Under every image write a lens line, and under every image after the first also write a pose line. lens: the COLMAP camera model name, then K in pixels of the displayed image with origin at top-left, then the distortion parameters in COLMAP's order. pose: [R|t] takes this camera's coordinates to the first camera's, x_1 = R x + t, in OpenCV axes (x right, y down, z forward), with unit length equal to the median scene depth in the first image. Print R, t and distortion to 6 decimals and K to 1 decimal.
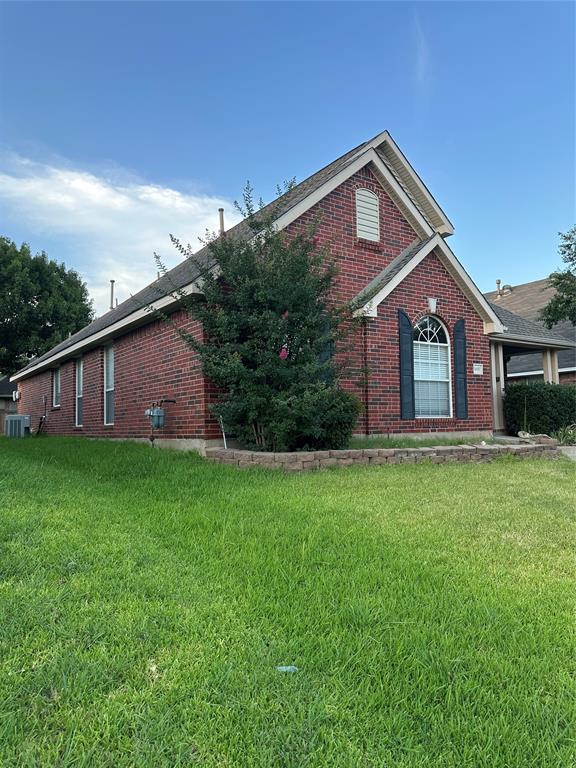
lens RADIAL K [[568.4, 0, 288.5], [0, 568.4, 396.4], [0, 0, 1]] dist [0.003375, 0.000516]
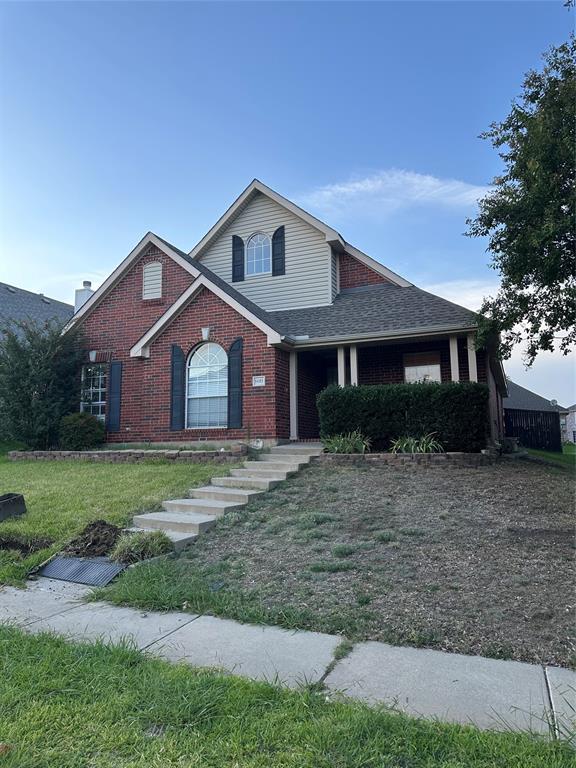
lens RADIAL K [[560.8, 0, 288.0], [0, 560.8, 384.0], [0, 0, 1]] dist [0.093640, -0.001292]
pose [[0.530442, -0.091632, -0.842754, 1.334724], [0.044903, 0.995782, -0.080008, 0.046930], [0.846531, 0.004598, 0.532319, 0.519252]]
